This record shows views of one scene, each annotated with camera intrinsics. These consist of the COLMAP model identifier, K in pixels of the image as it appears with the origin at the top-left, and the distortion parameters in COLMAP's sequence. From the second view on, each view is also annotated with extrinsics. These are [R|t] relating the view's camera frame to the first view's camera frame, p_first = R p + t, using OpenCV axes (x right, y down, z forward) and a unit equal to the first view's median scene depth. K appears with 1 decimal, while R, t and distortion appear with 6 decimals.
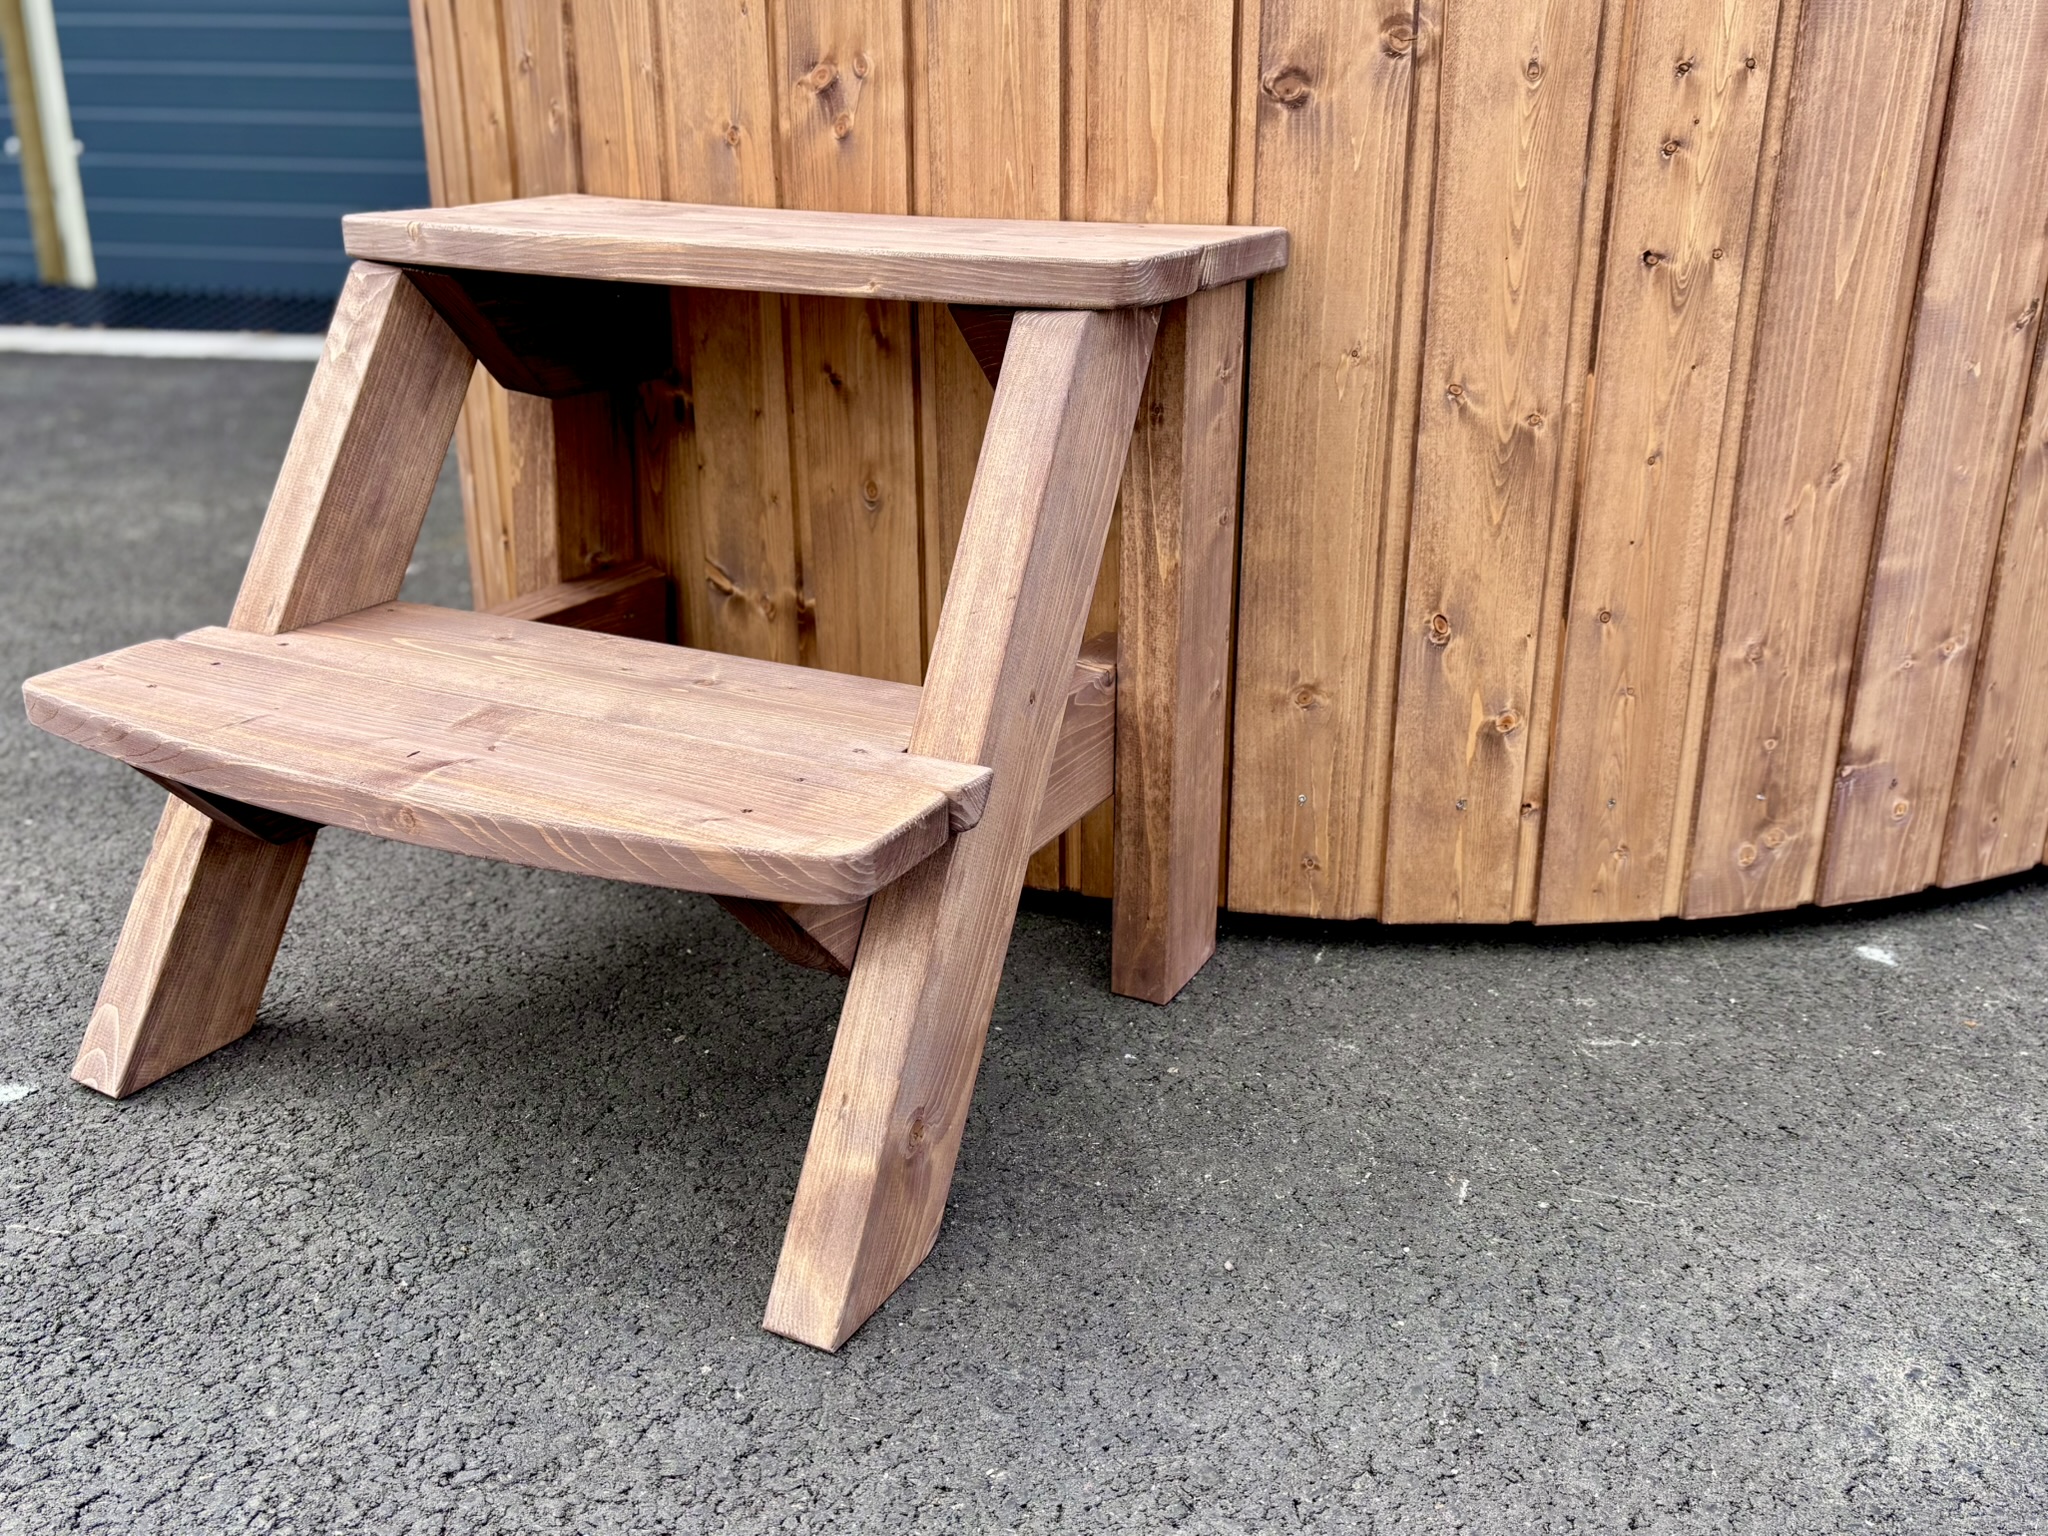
lens RADIAL K [[1886.3, 0, 1020.6], [0, 1886.3, 761.3], [0, 0, 1]] dist [0.038952, 0.000000]
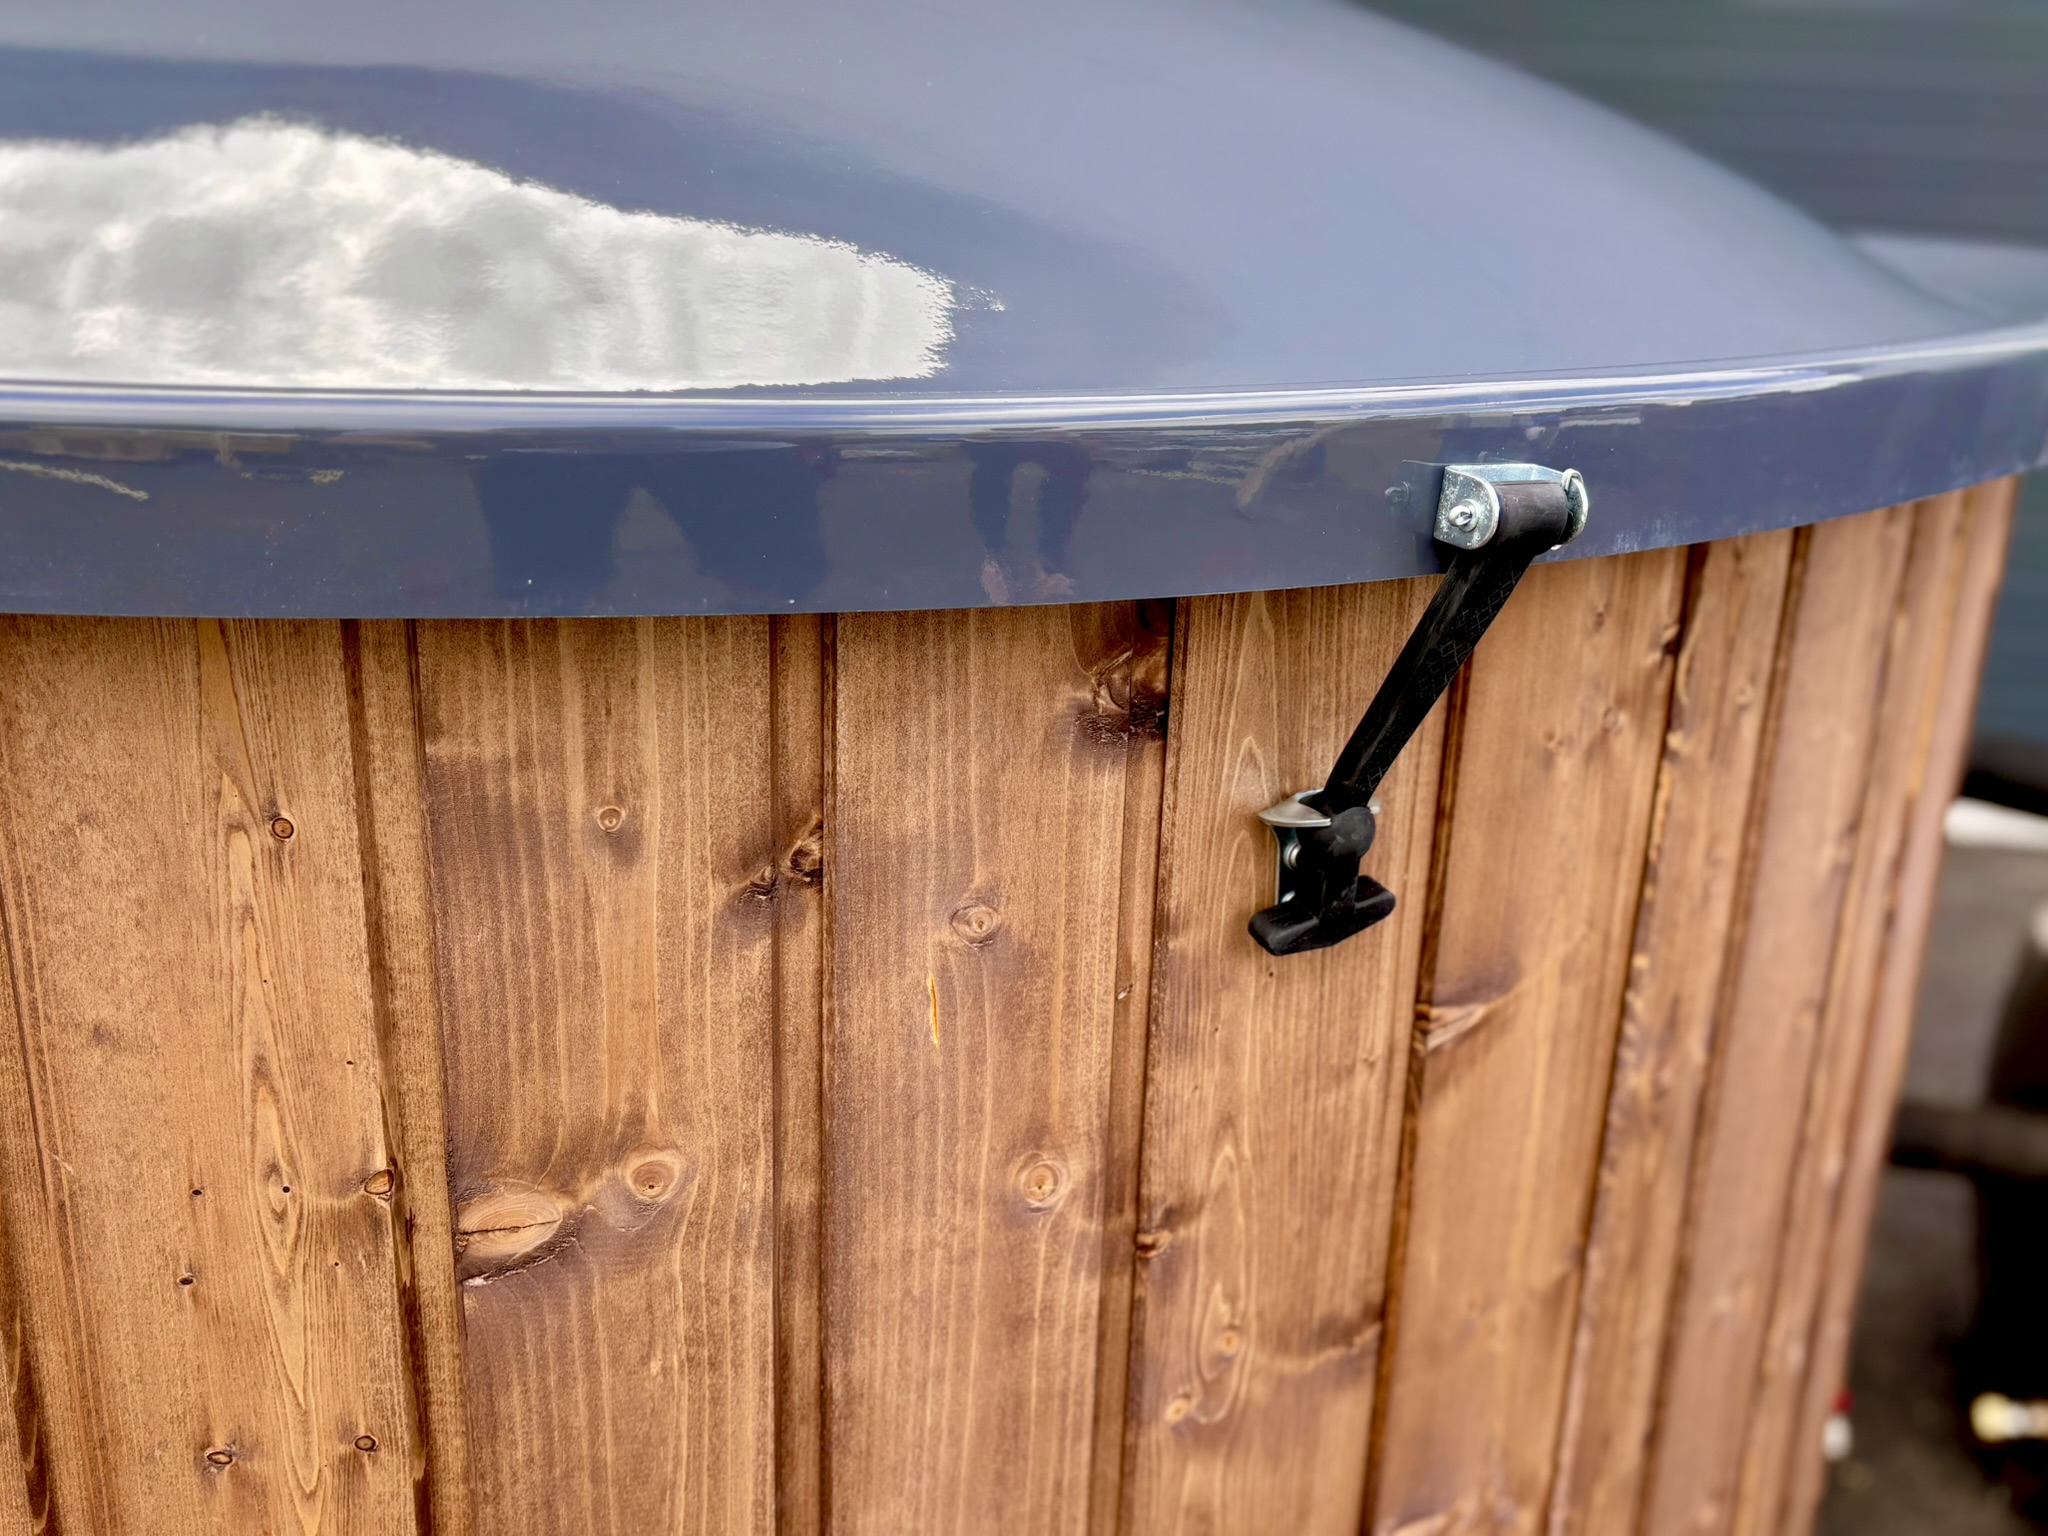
lens RADIAL K [[1886.3, 0, 1024.0], [0, 1886.3, 761.7], [0, 0, 1]] dist [0.038952, 0.000000]
pose [[0.998589, 0.022367, 0.048157, 0.500248], [-0.020406, 0.998957, -0.040839, -0.500300], [-0.049020, 0.039799, 0.998005, 0.470855]]
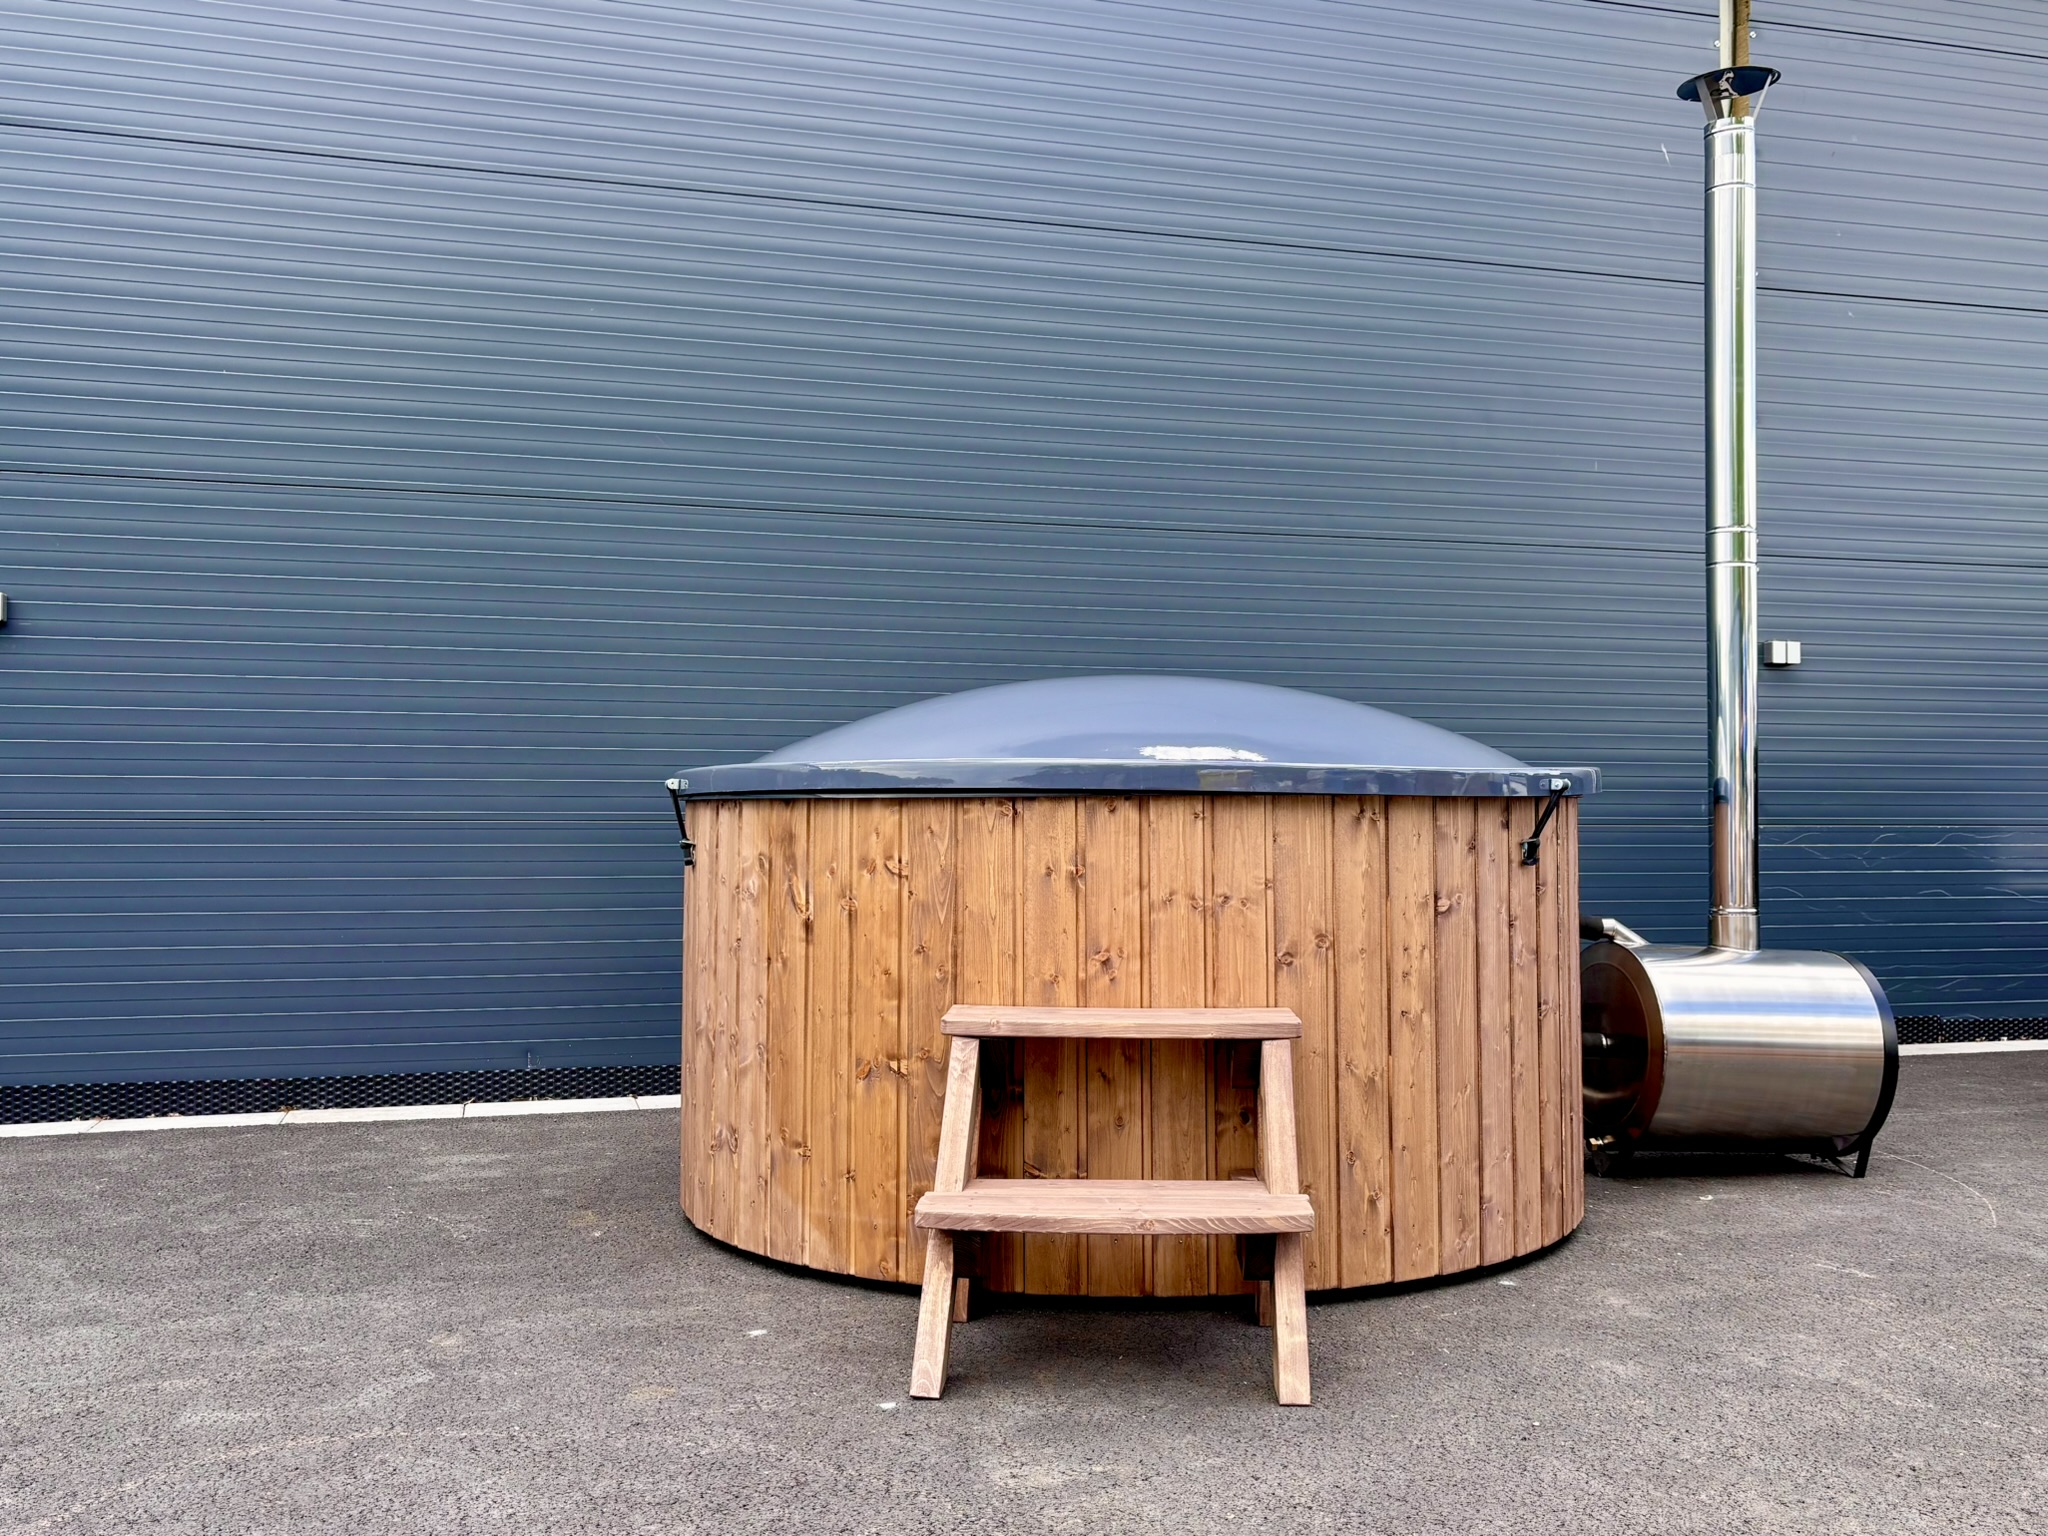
lens RADIAL K [[1886.3, 0, 1035.1], [0, 1886.3, 738.9], [0, 0, 1]] dist [0.038952, 0.000000]
pose [[0.909477, 0.014134, 0.415514, -1.293028], [0.147794, 0.923151, -0.354893, 0.262888], [-0.388598, 0.384177, 0.837496, -1.242582]]
